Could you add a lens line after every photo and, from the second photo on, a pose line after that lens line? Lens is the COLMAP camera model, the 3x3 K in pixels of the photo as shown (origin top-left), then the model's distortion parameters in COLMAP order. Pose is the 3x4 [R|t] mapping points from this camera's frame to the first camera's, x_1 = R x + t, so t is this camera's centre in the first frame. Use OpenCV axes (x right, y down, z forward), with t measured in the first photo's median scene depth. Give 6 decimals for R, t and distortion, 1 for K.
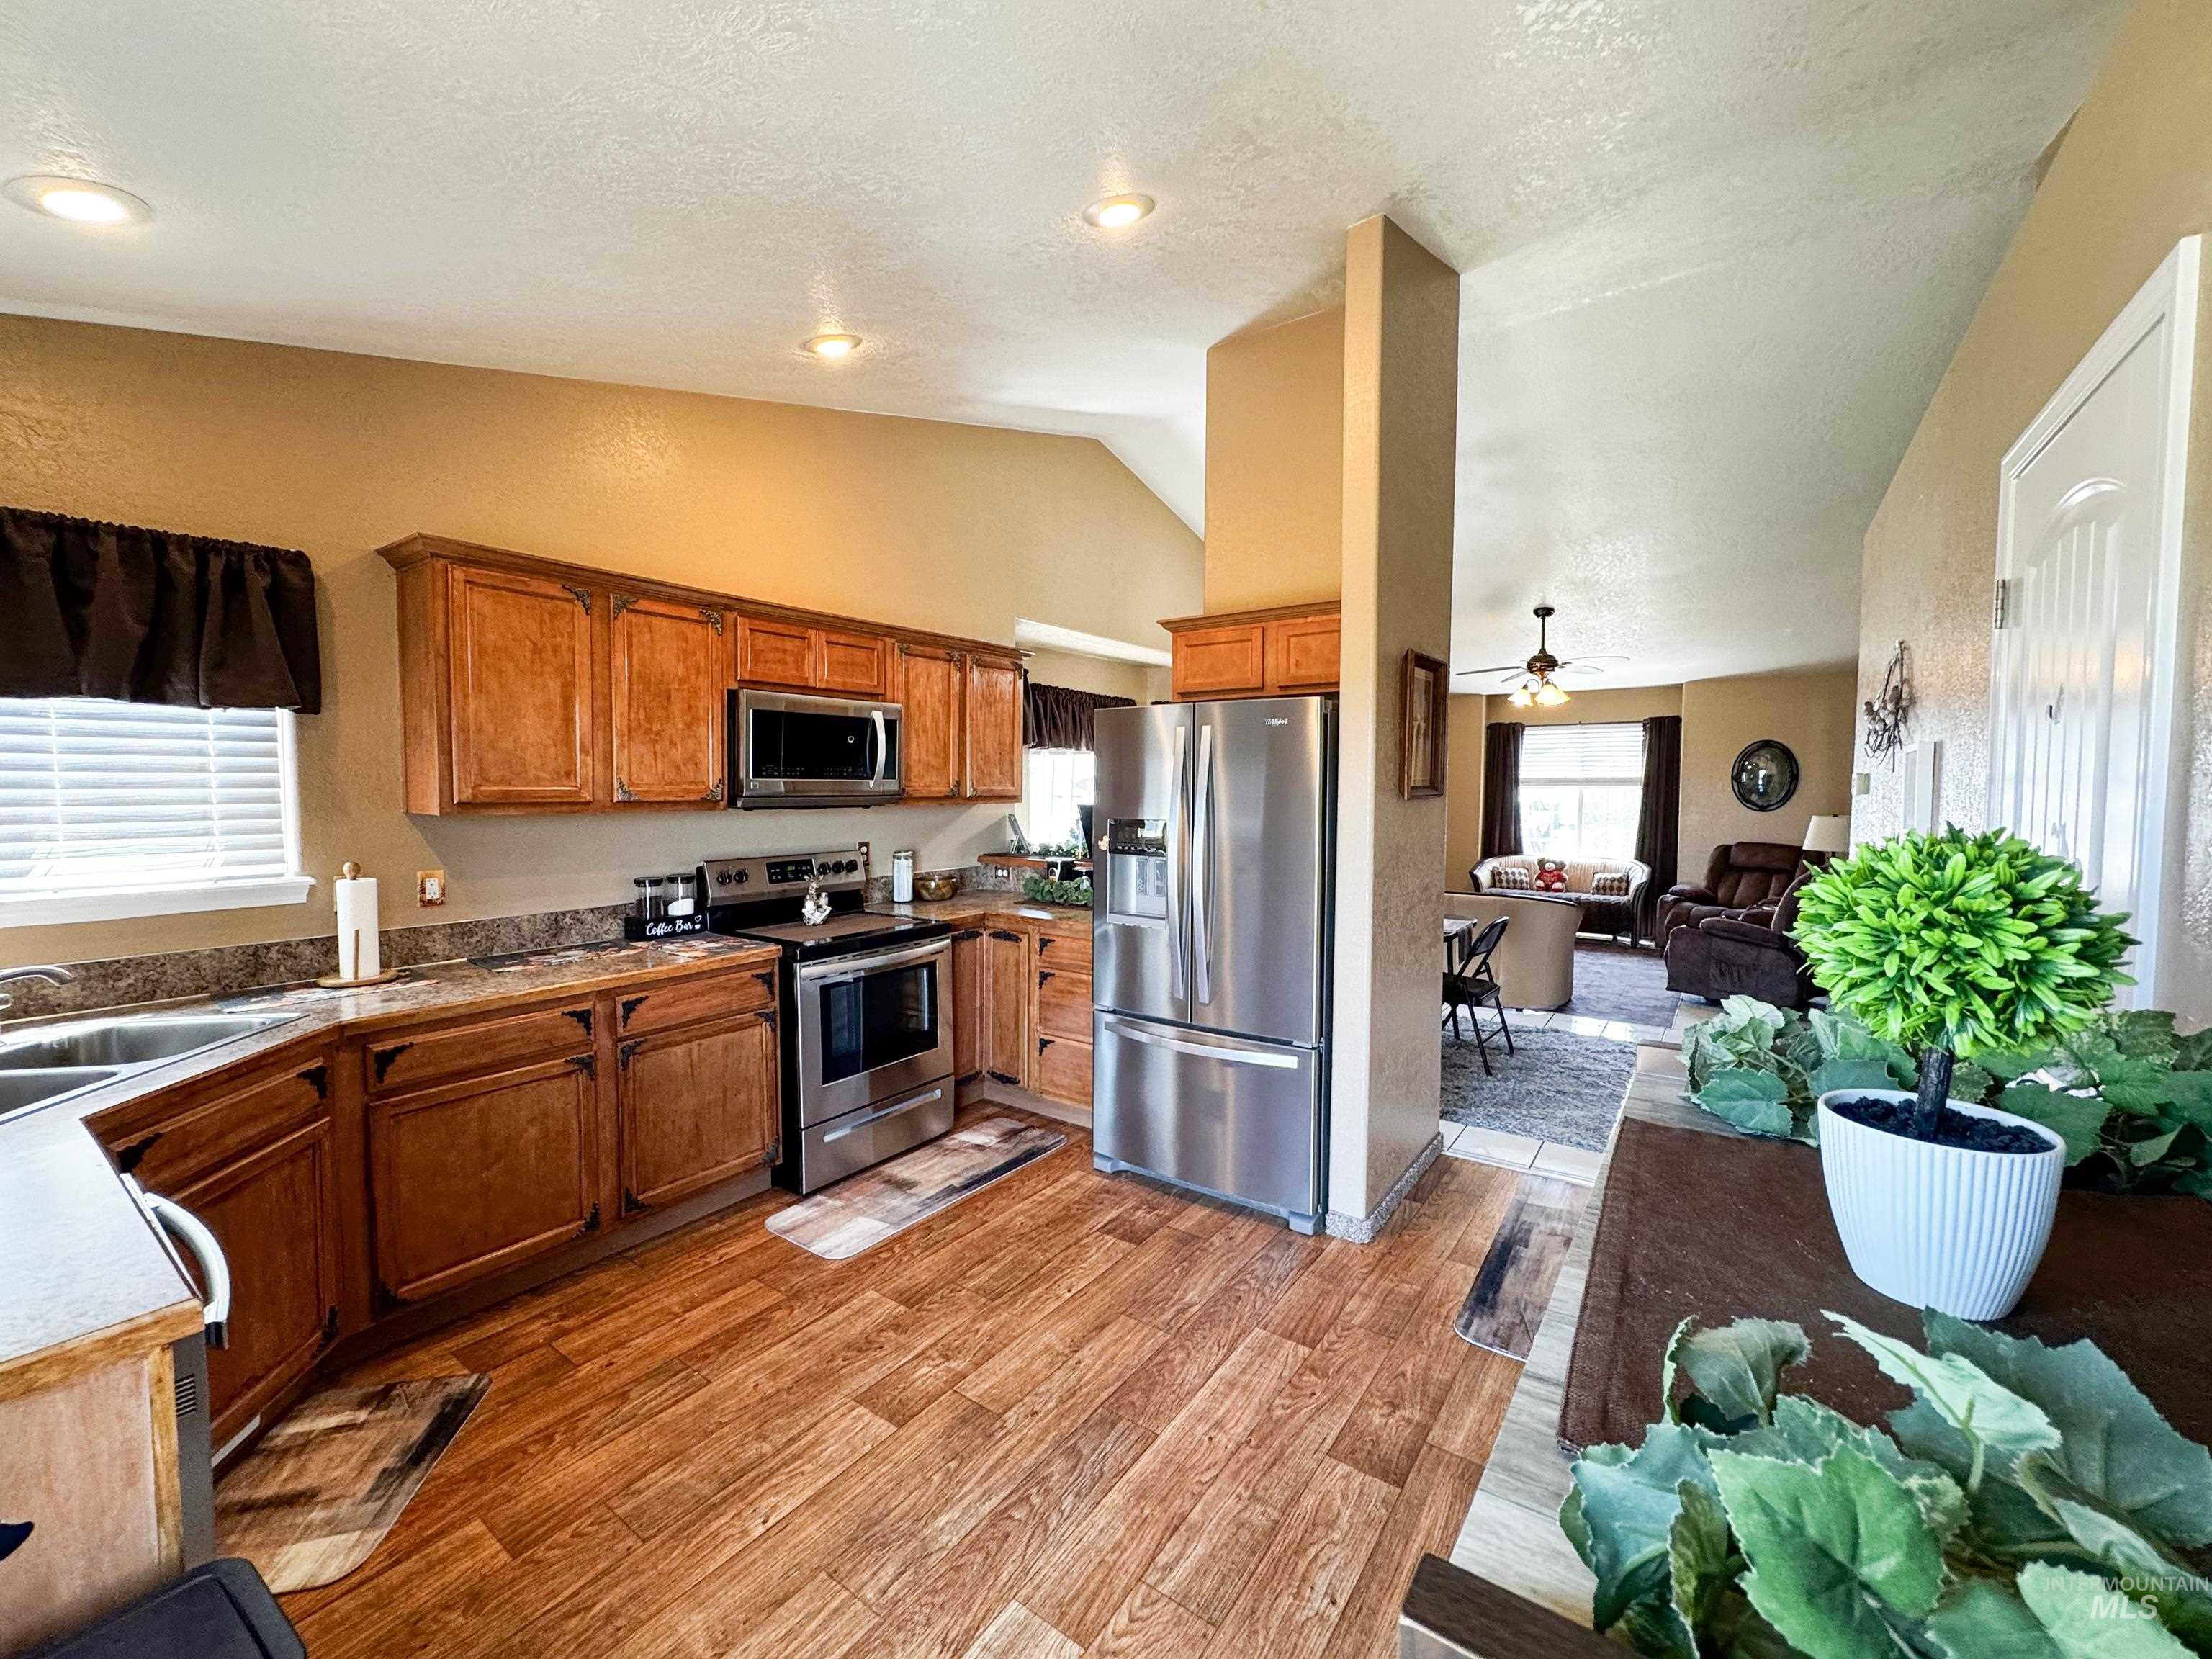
lens RADIAL K [[883.7, 0, 1108.0], [0, 883.7, 828.1], [0, 0, 1]] dist [-0.002220, 0.000504]
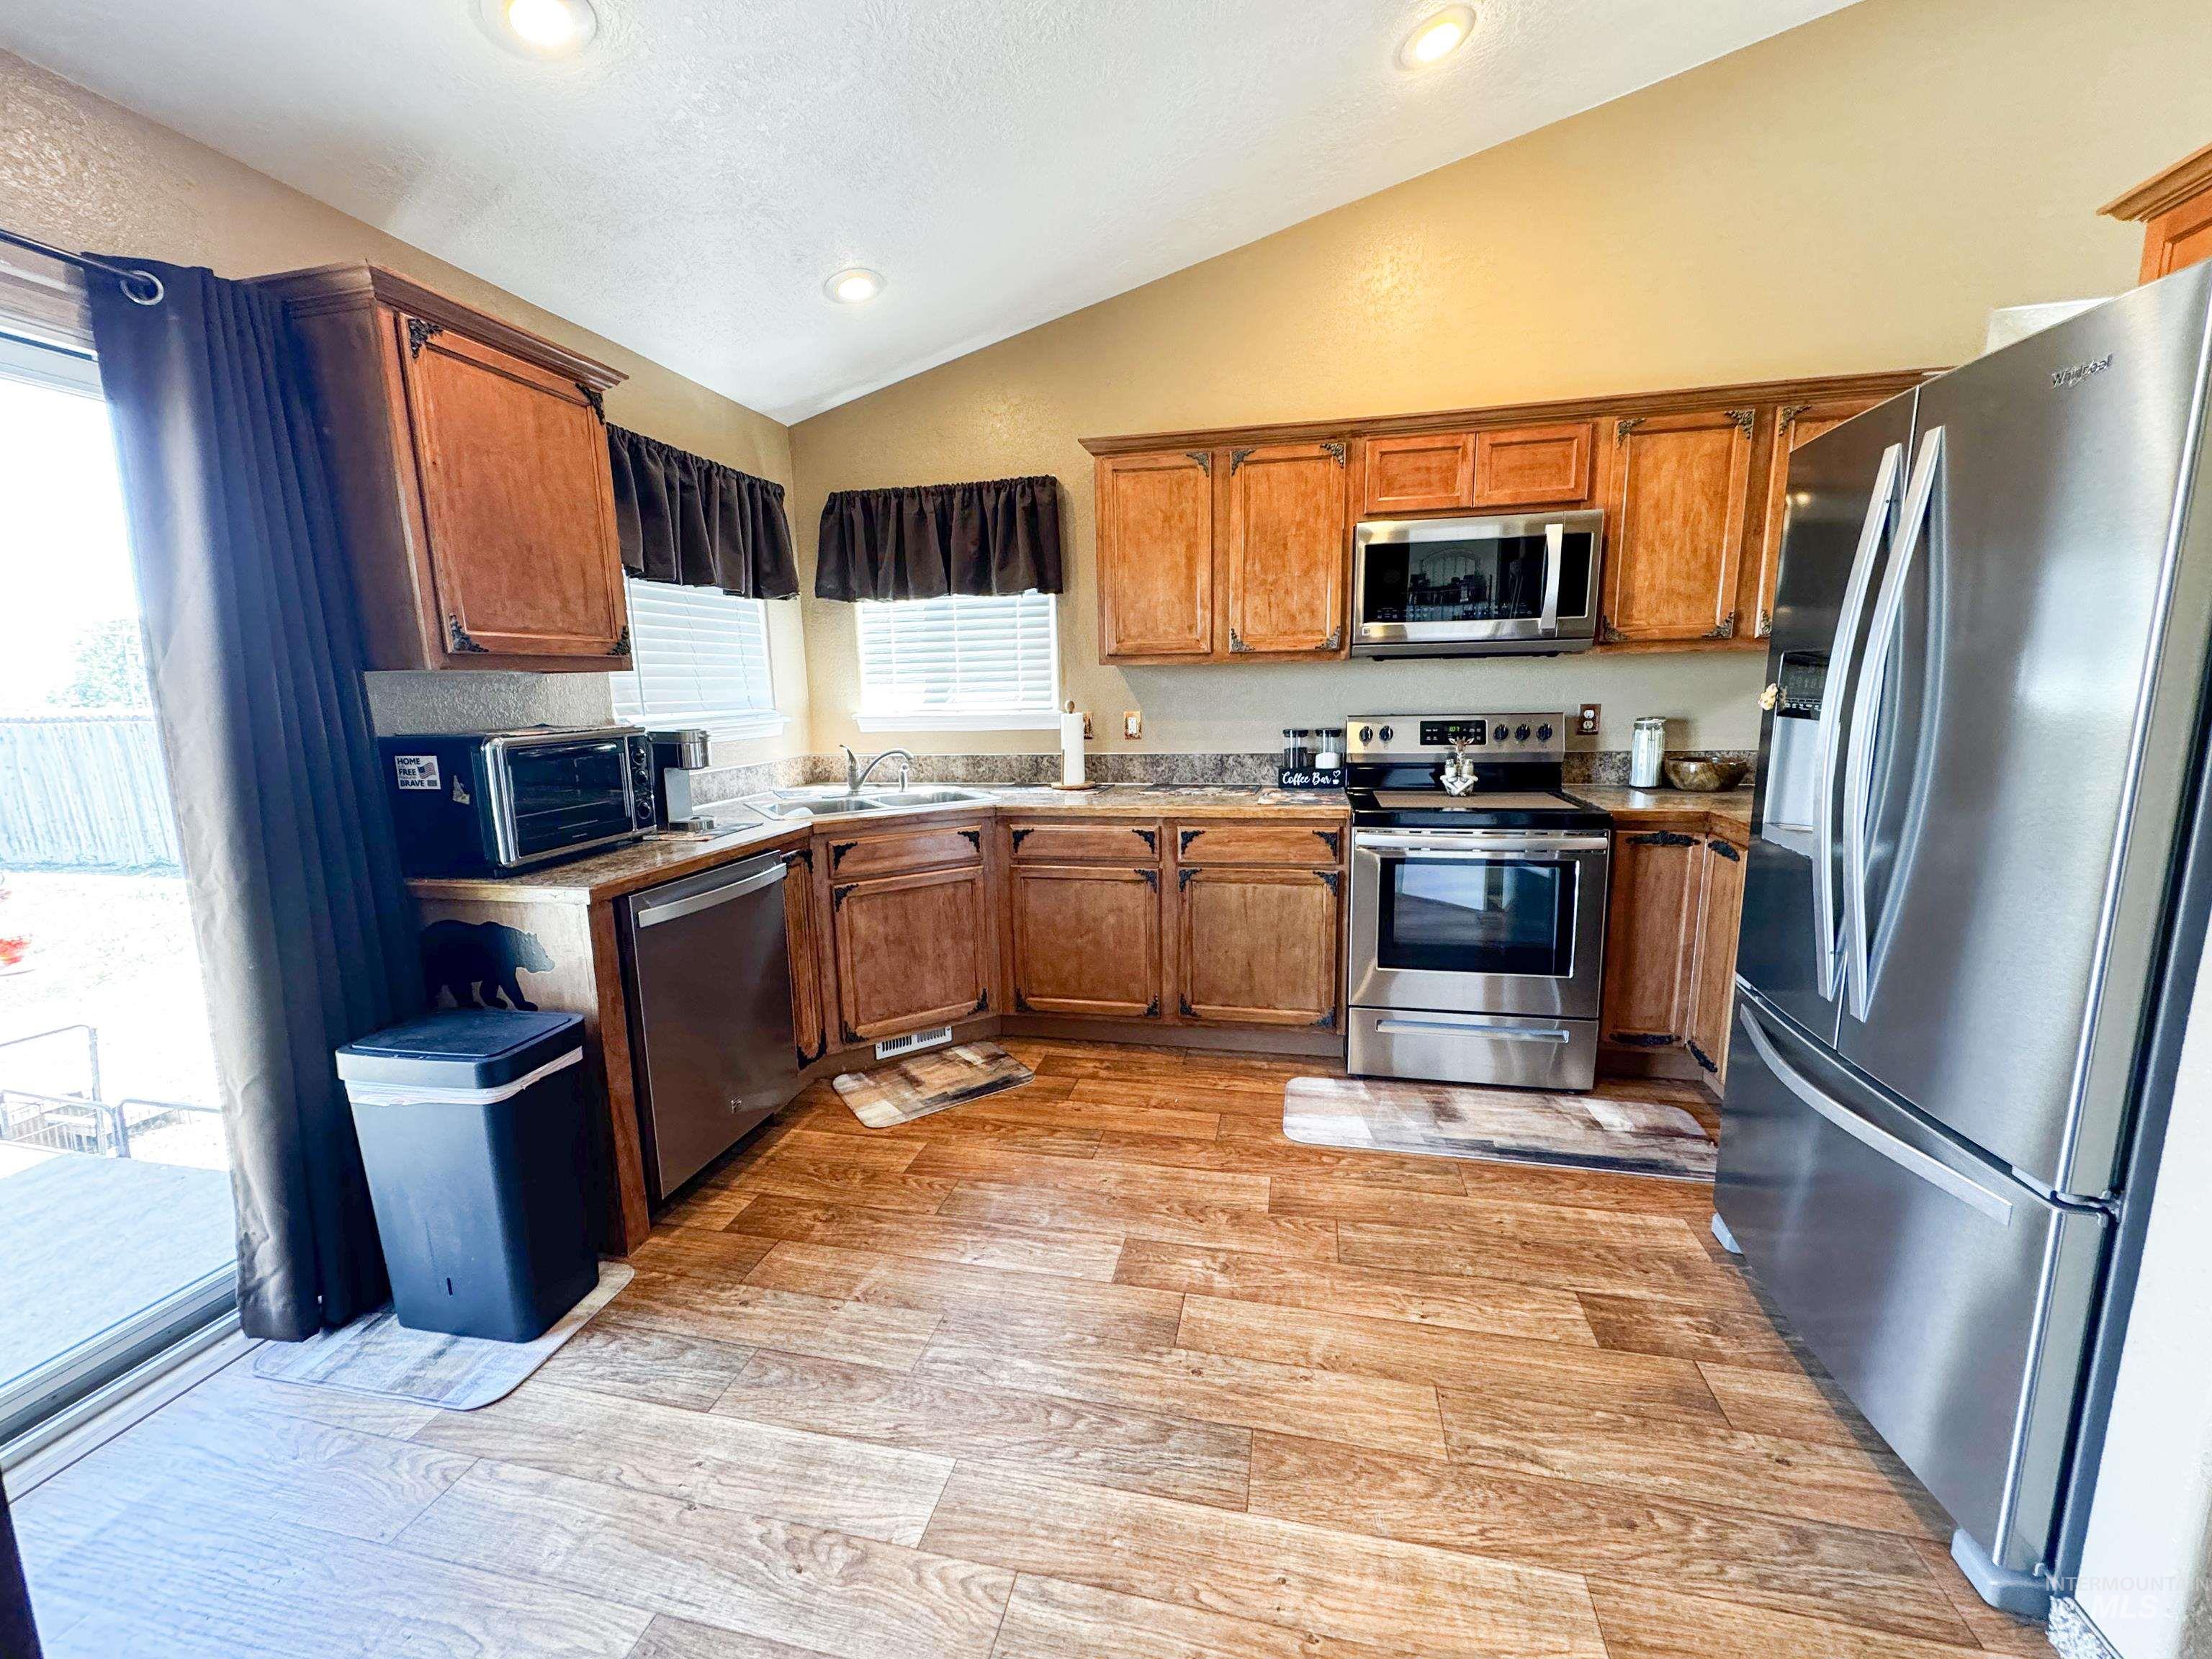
lens RADIAL K [[883.7, 0, 1104.7], [0, 883.7, 829.4], [0, 0, 1]] dist [-0.002220, 0.000504]
pose [[0.385717, 0.142199, -0.911593, 0.379497], [-0.022836, 0.989220, 0.144645, 0.030106], [0.922334, -0.034975, 0.384806, 0.418957]]
